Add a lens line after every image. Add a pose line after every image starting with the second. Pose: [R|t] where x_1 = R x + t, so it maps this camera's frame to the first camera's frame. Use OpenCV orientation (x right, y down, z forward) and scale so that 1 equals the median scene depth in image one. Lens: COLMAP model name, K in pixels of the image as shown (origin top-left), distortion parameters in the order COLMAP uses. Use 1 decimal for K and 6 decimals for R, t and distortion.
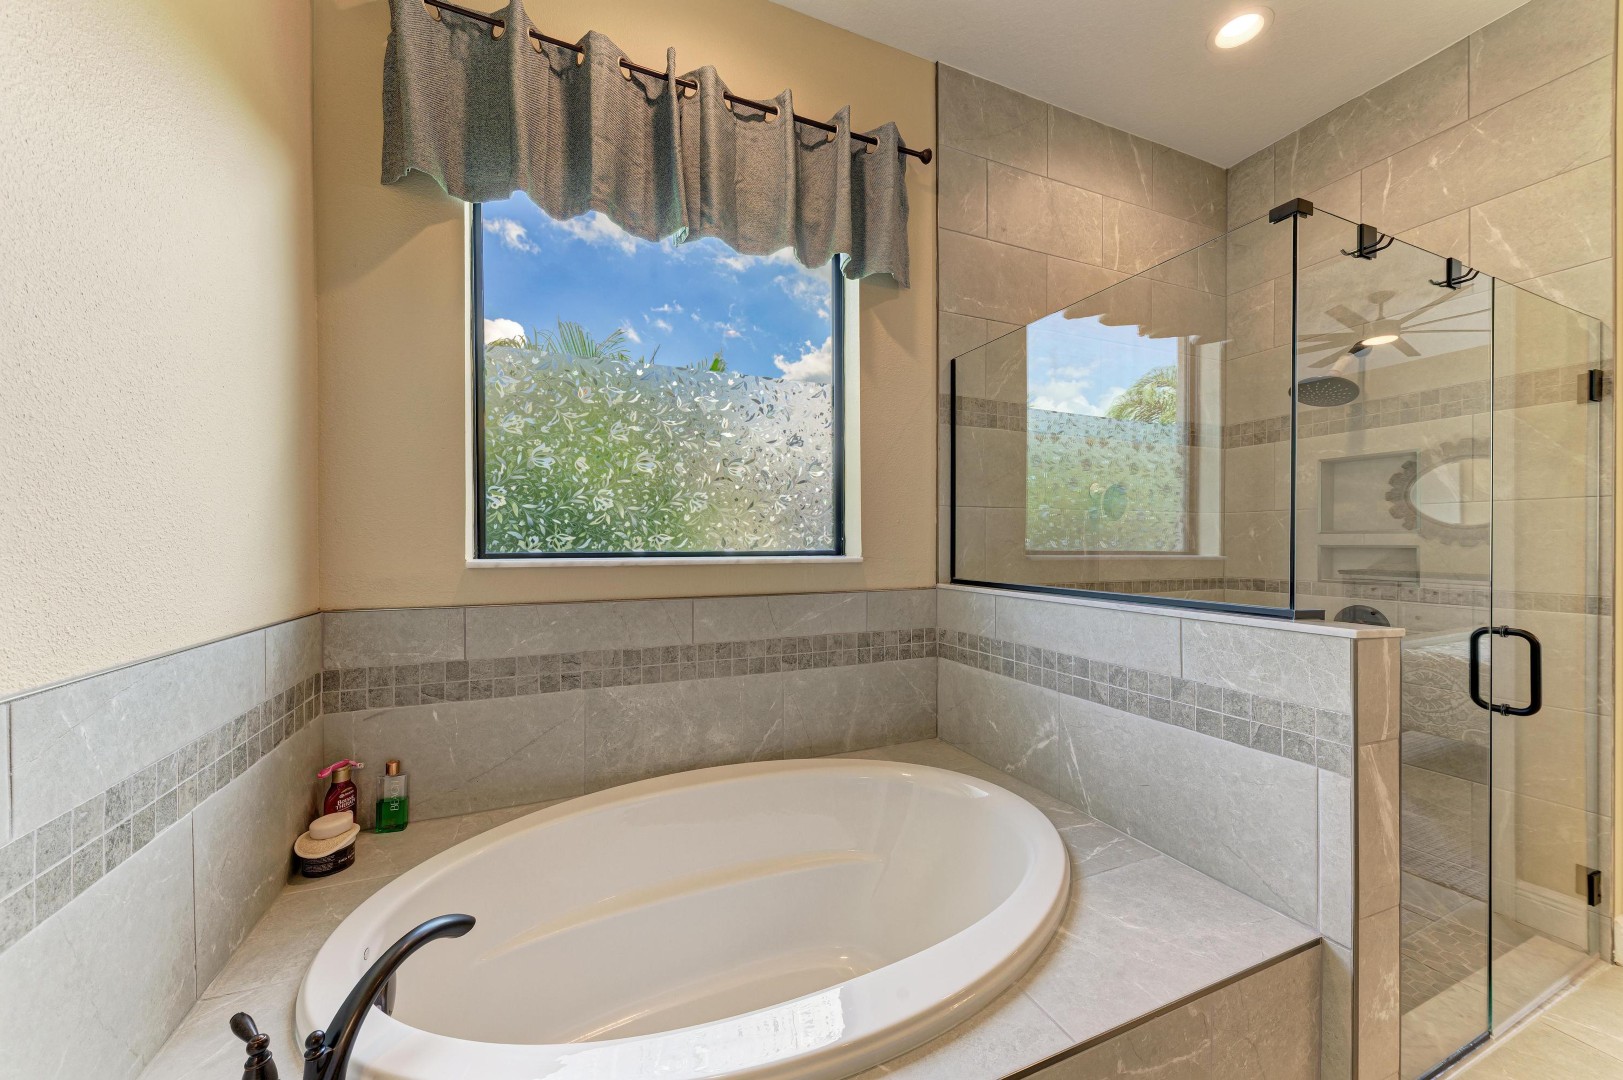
lens RADIAL K [[589.0, 0, 811.5], [0, 589.0, 540.0], [0, 0, 1]] dist [0.000669, -0.001804]
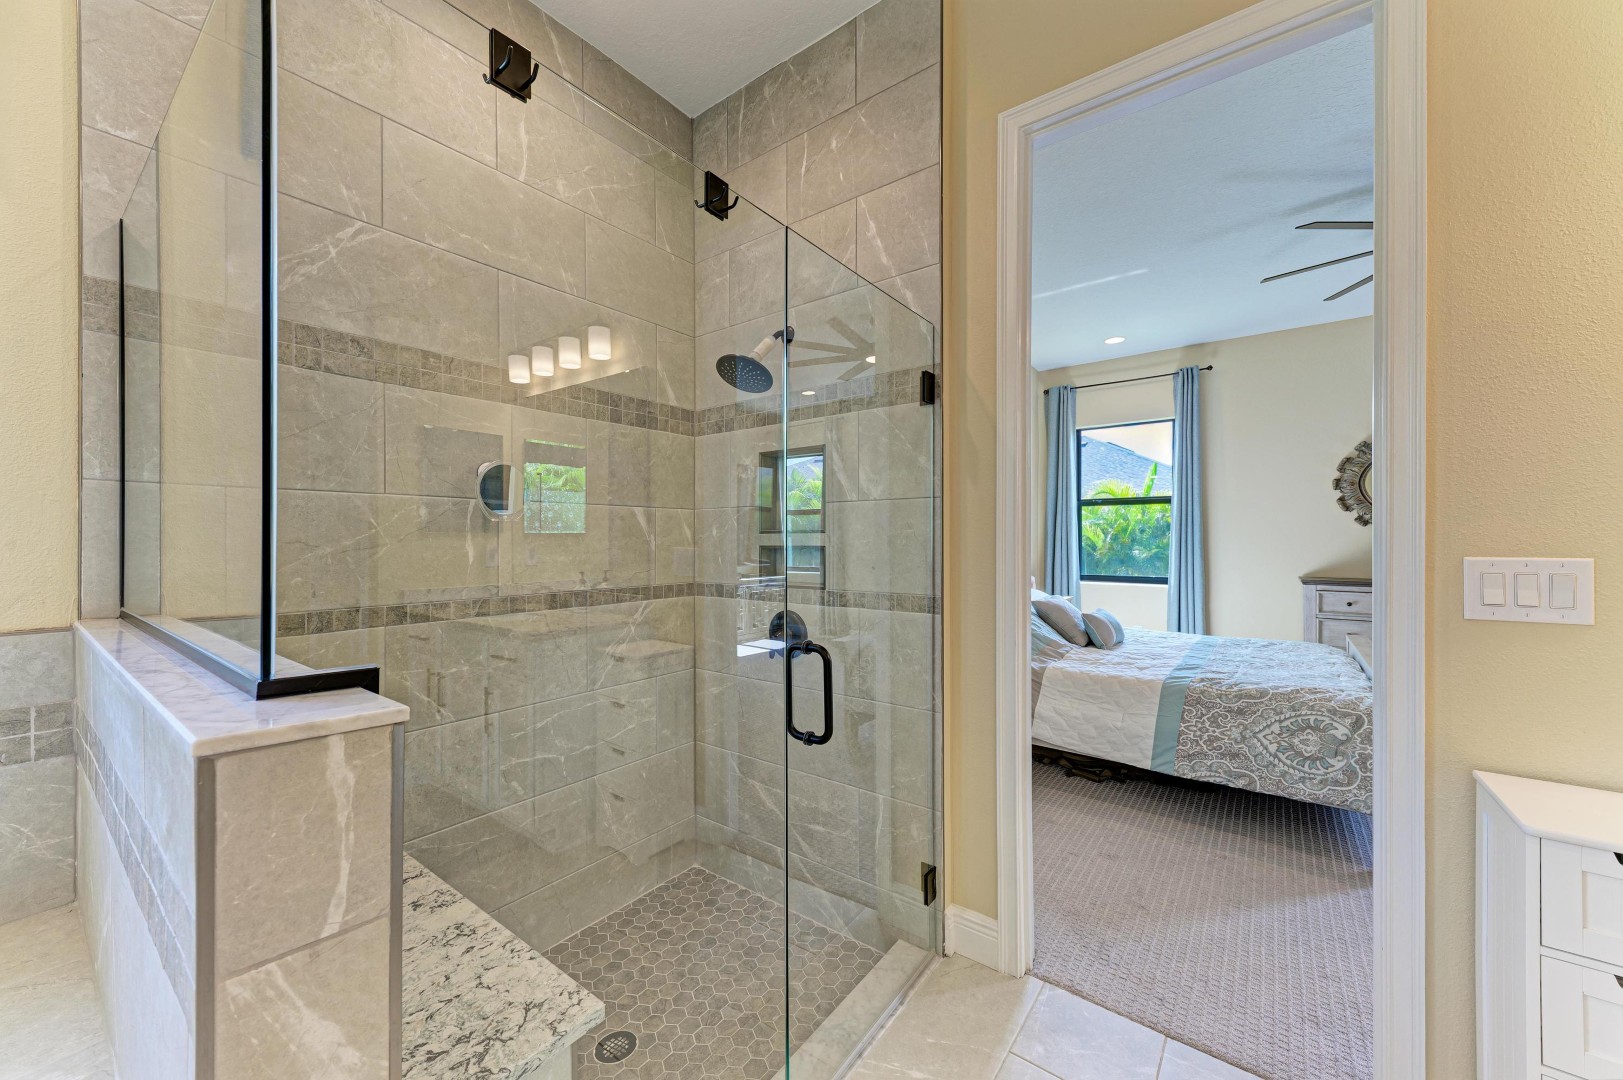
lens RADIAL K [[605.6, 0, 822.2], [0, 605.6, 537.1], [0, 0, 1]] dist [0.000437, 0.000064]
pose [[0.858036, 0.002628, 0.513582, 0.578607], [-0.000531, 0.999991, -0.004230, -0.001297], [-0.513589, 0.003357, 0.858030, 0.178942]]
